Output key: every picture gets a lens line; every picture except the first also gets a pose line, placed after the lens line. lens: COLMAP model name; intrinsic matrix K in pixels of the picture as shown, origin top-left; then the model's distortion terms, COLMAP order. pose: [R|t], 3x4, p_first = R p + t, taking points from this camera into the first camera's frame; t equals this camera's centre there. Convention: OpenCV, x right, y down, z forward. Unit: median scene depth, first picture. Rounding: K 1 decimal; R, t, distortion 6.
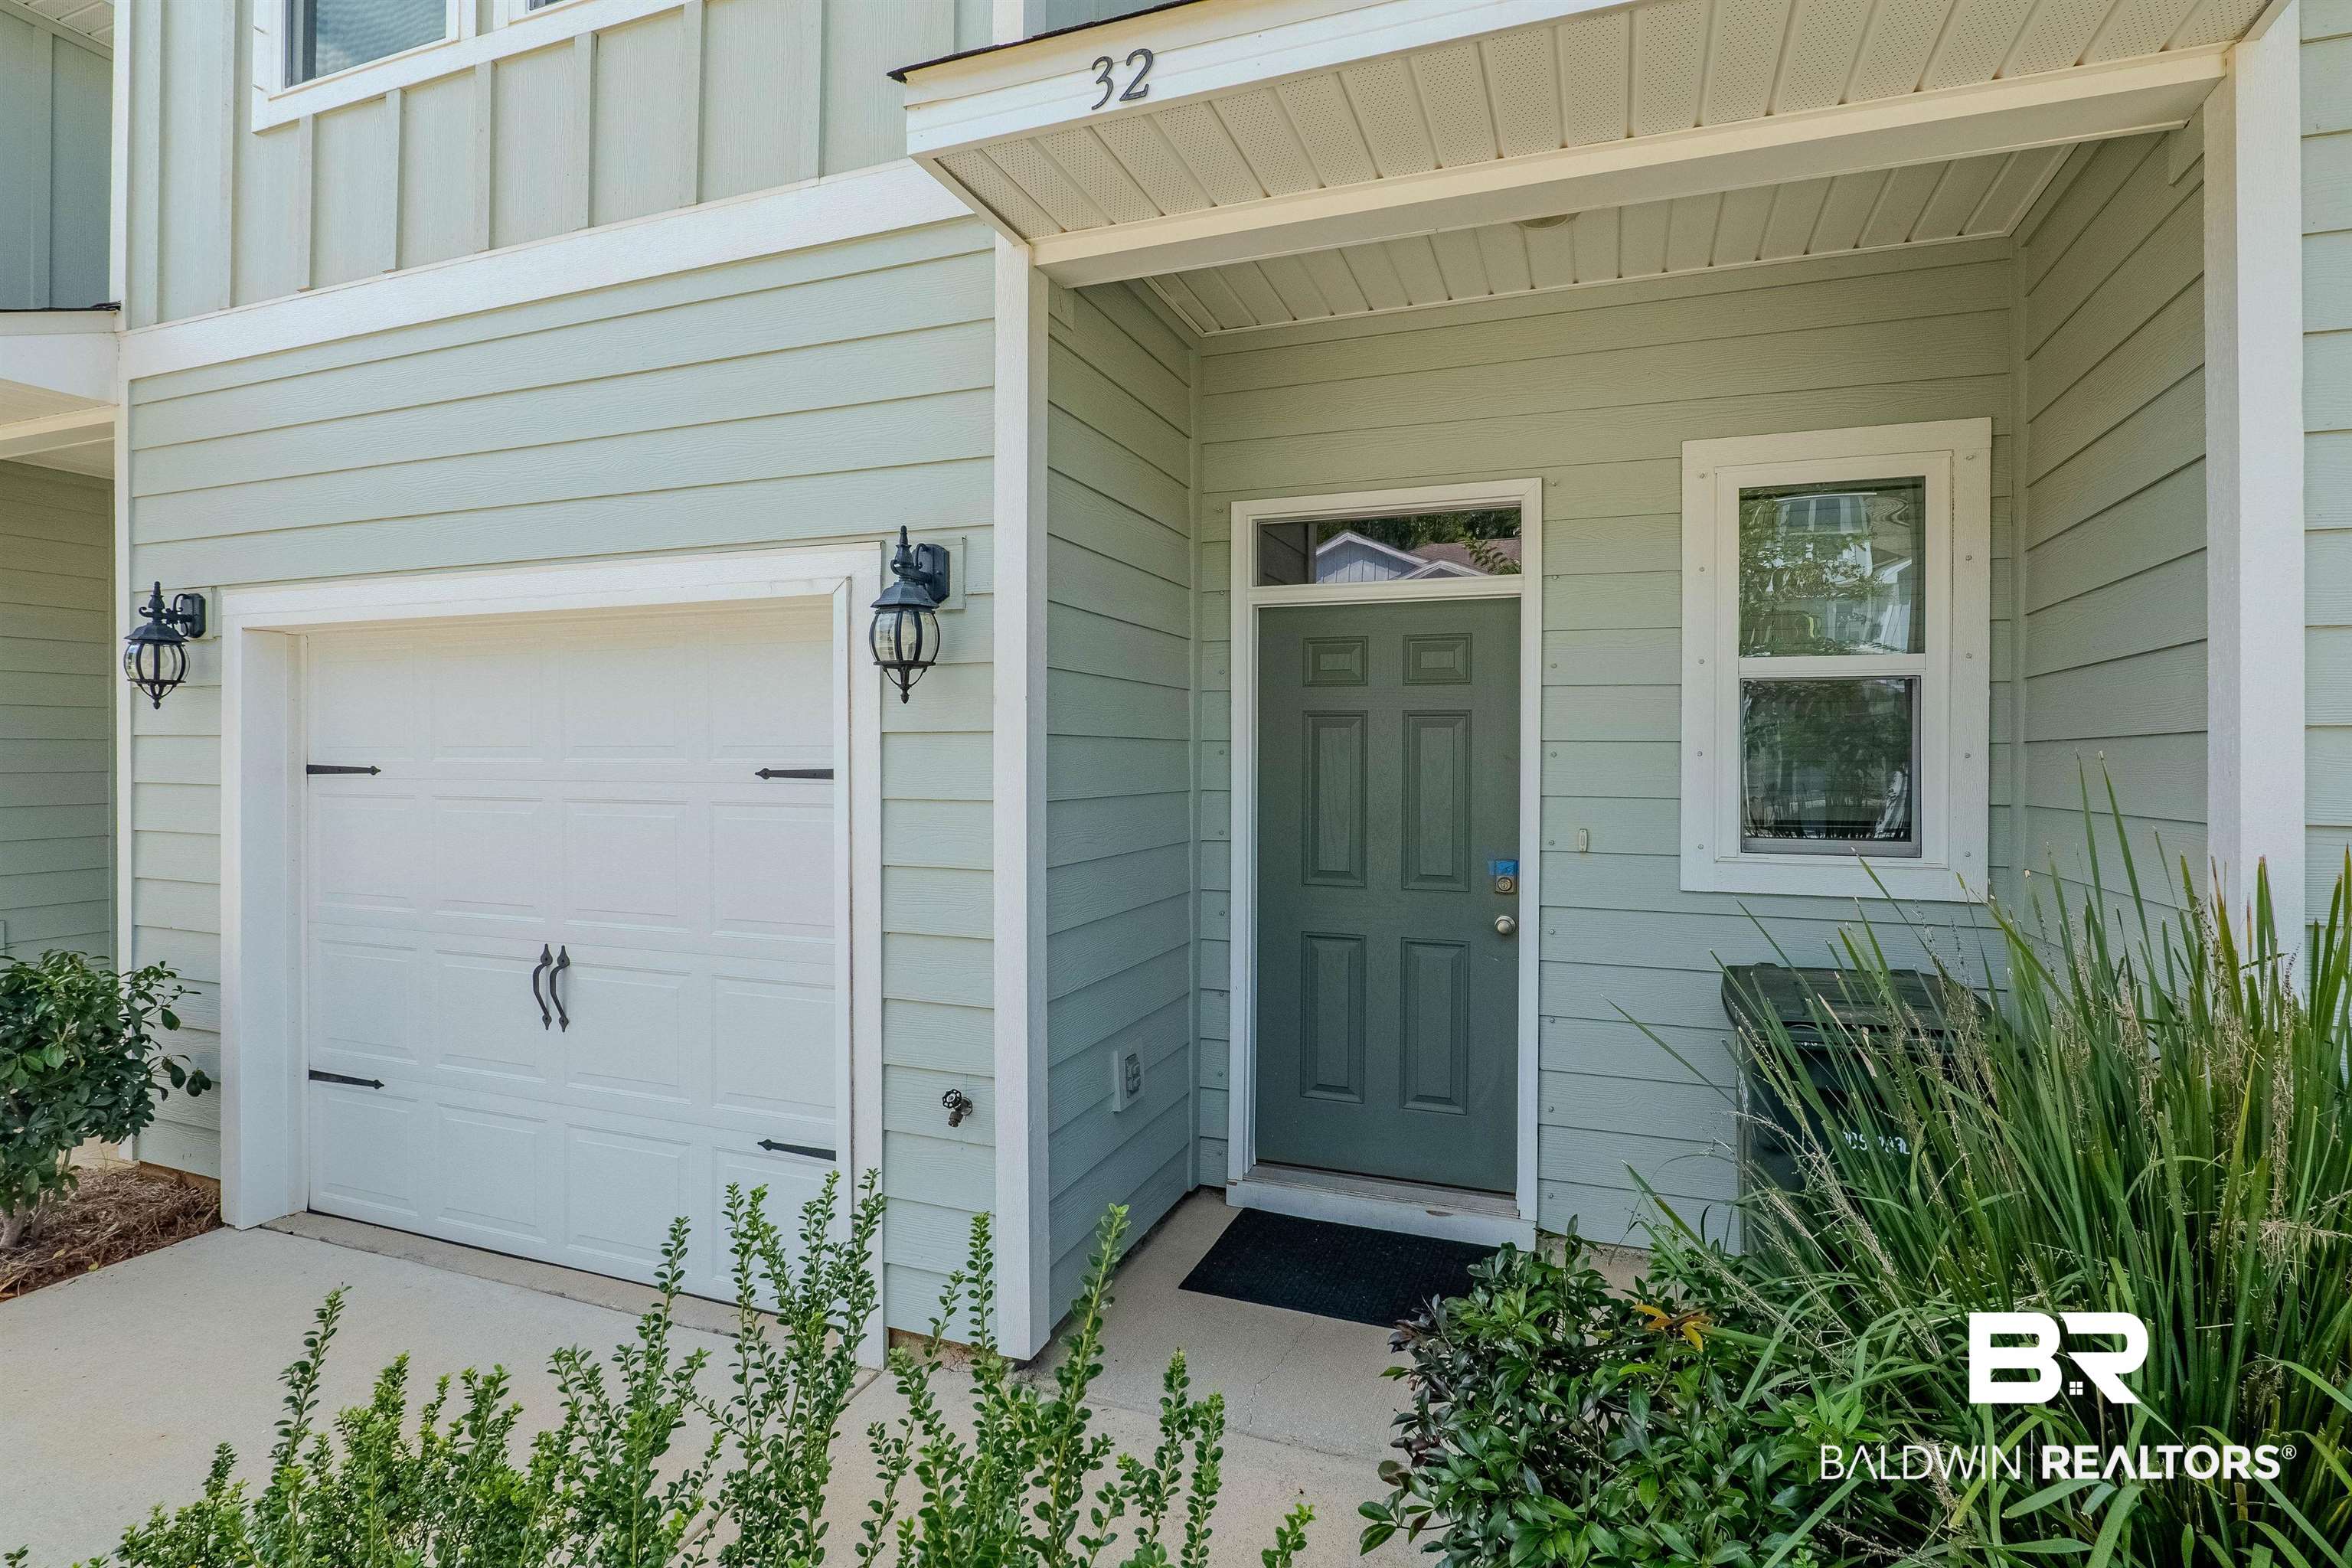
lens RADIAL K [[1092.9, 0, 1174.5], [0, 1092.9, 740.1], [0, 0, 1]] dist [0.000692, 0.000134]
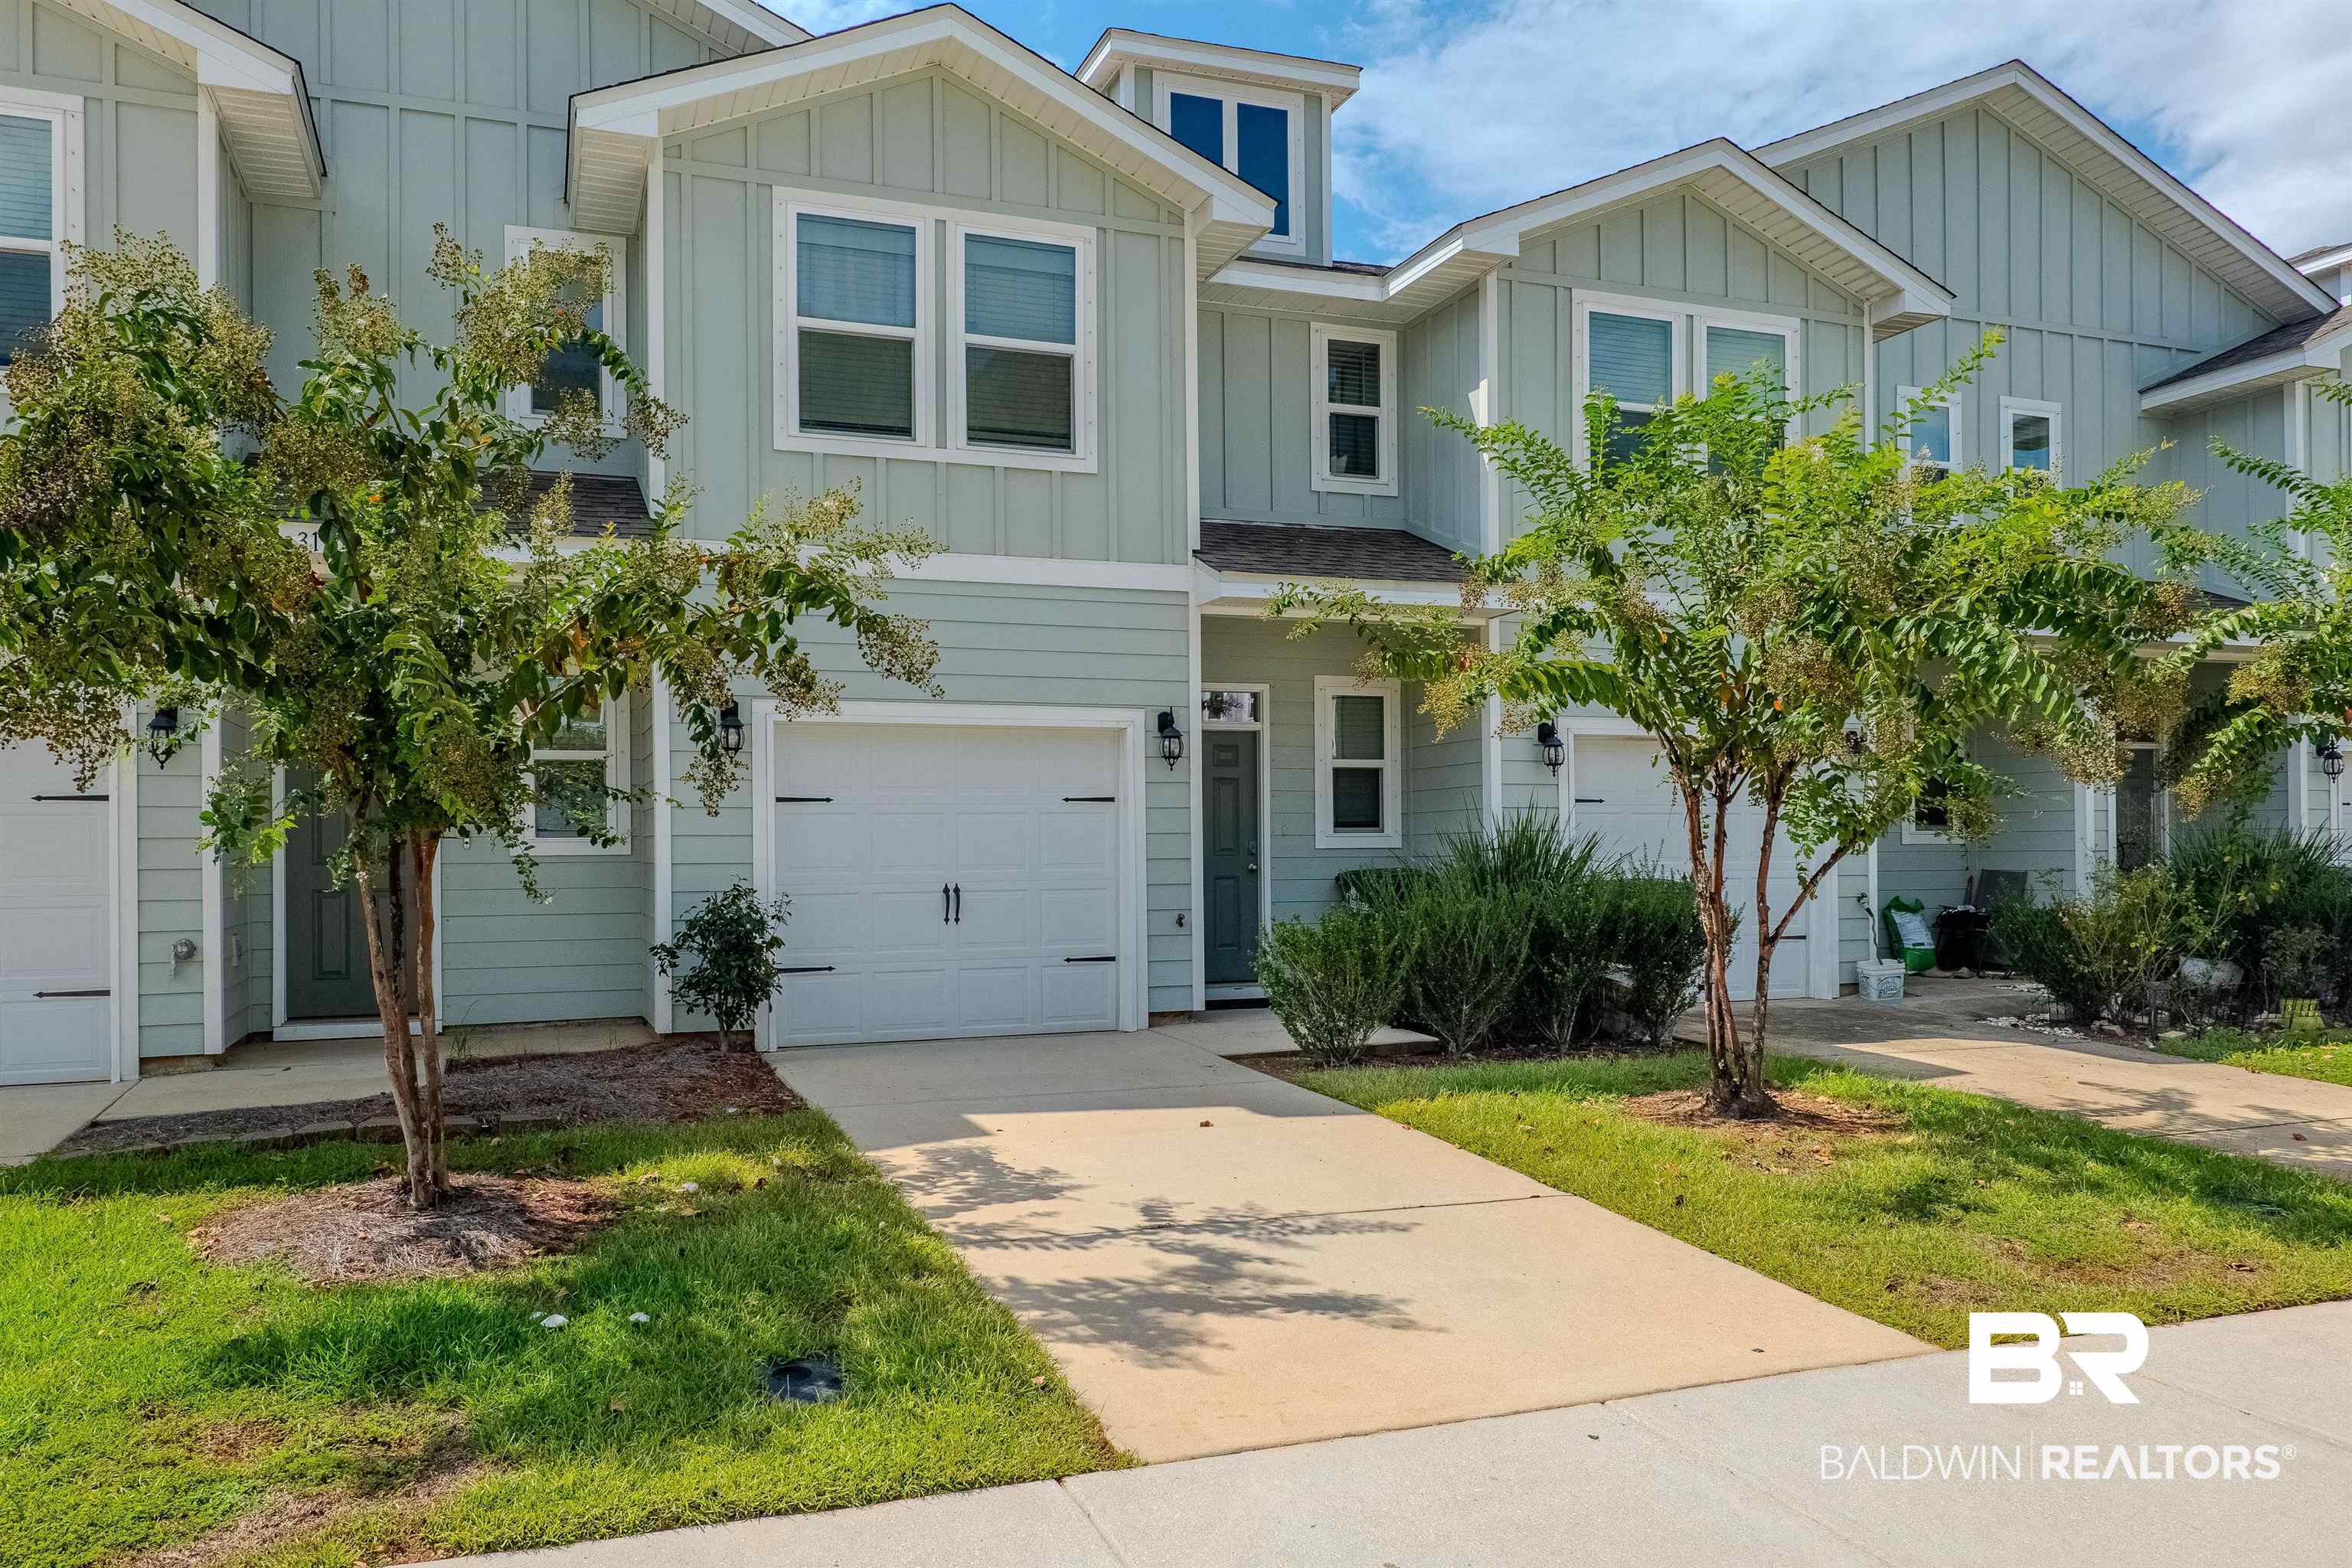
lens RADIAL K [[1596.7, 0, 1176.0], [0, 1596.7, 784.0], [0, 0, 1]] dist [-0.001038, 0.001316]
pose [[0.726196, 0.014765, 0.687329, -2.420238], [0.006440, 0.999579, -0.028277, 0.090824], [-0.687457, 0.024961, 0.725796, -1.542445]]
